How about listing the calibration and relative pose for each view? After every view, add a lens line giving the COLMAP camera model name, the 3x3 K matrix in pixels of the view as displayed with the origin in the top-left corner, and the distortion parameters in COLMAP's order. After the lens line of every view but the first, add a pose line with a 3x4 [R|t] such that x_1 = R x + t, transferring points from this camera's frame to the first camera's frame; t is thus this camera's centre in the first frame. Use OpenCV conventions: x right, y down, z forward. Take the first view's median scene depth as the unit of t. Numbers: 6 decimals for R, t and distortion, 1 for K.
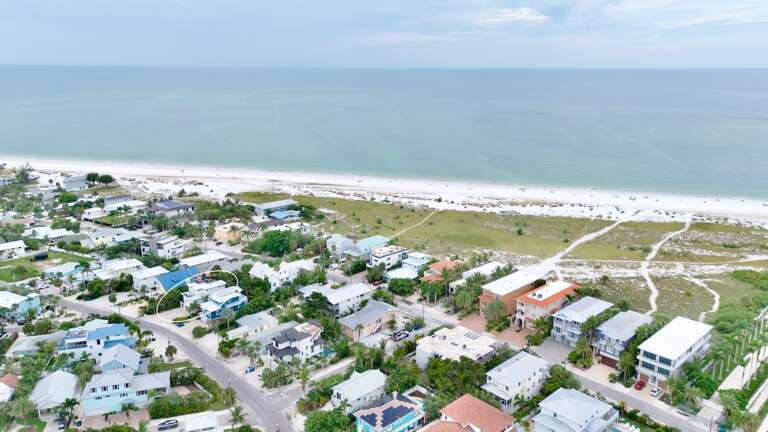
lens RADIAL K [[559.8, 0, 384.0], [0, 559.8, 216.0], [0, 0, 1]] dist [0.083090, -0.102391]
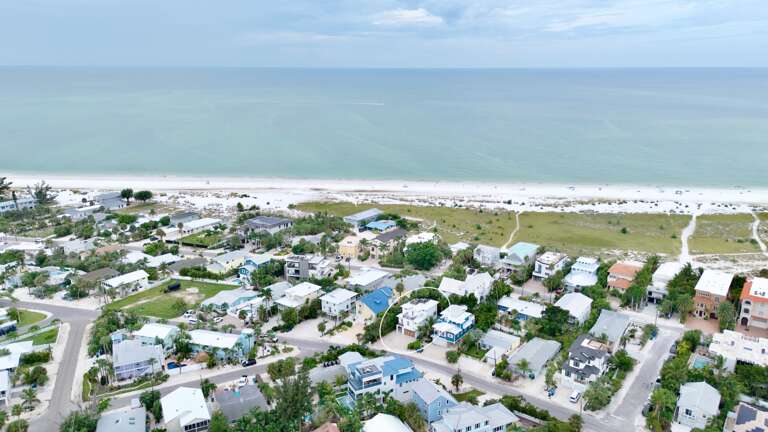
lens RADIAL K [[559.8, 0, 384.0], [0, 559.8, 216.0], [0, 0, 1]] dist [0.083090, -0.102391]
pose [[0.984101, -0.048159, 0.170957, -0.370348], [0.048170, 0.998831, 0.004081, -0.023680], [-0.170954, 0.004219, 0.985270, 0.060800]]
